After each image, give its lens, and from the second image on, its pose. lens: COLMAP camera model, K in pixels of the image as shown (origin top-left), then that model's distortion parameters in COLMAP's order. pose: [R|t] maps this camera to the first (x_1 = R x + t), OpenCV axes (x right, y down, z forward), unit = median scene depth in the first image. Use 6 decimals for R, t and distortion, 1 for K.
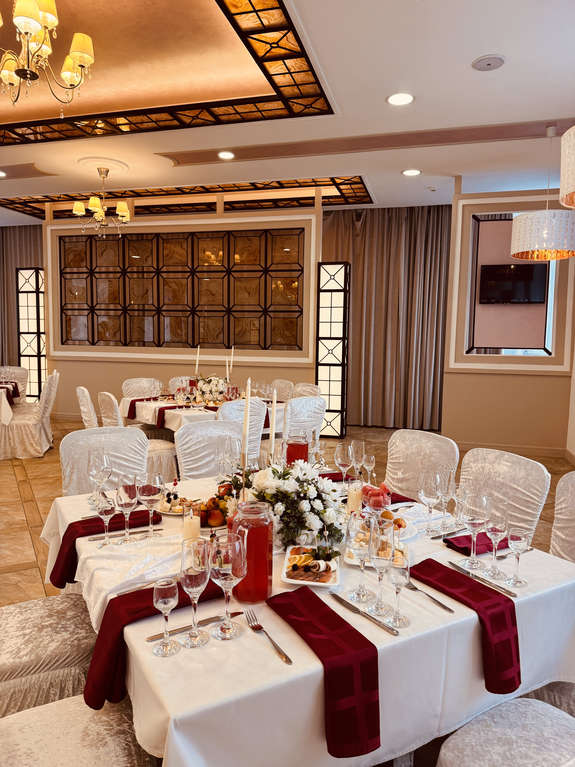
lens RADIAL K [[540.8, 0, 289.8], [0, 540.8, 389.5], [0, 0, 1]] dist [0.107028, -0.164927]
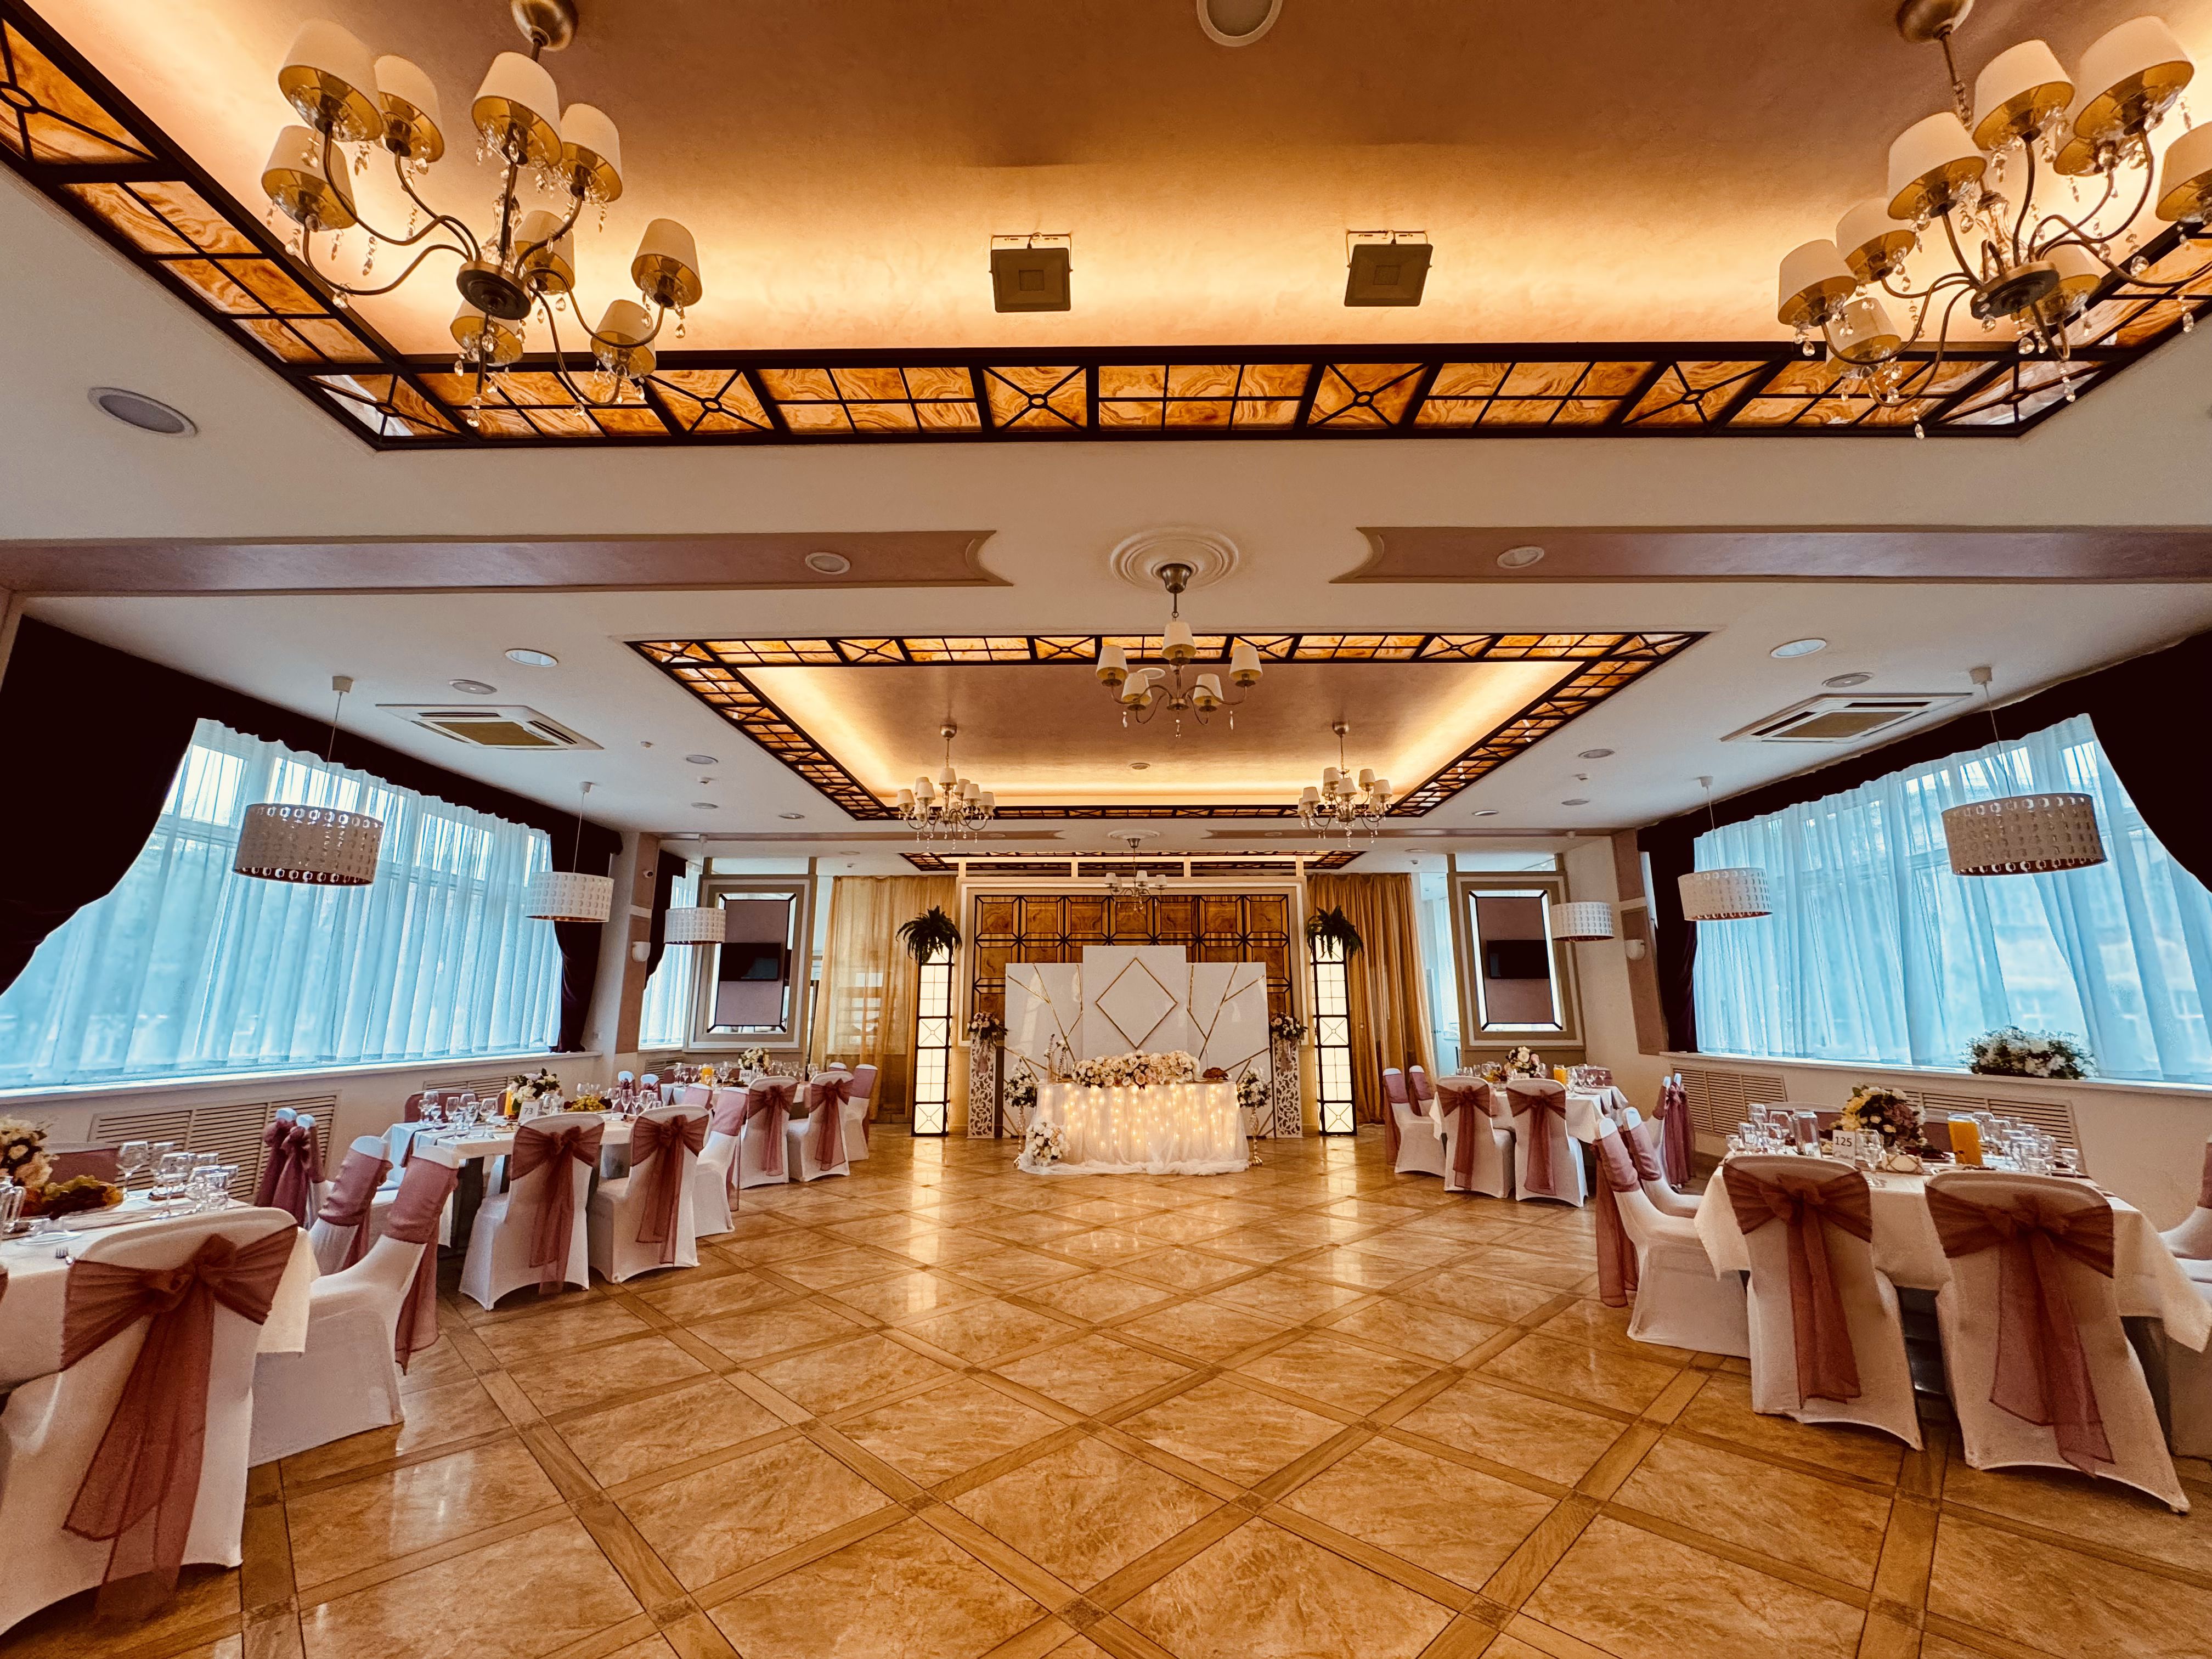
lens RADIAL K [[896.6, 0, 1098.5], [0, 896.6, 821.1], [0, 0, 1]] dist [0.000468, -0.000009]
pose [[0.963498, 0.039798, 0.264743, -0.717428], [0.042586, 0.953514, -0.298326, 0.024257], [-0.264308, 0.298710, 0.917013, -0.358968]]
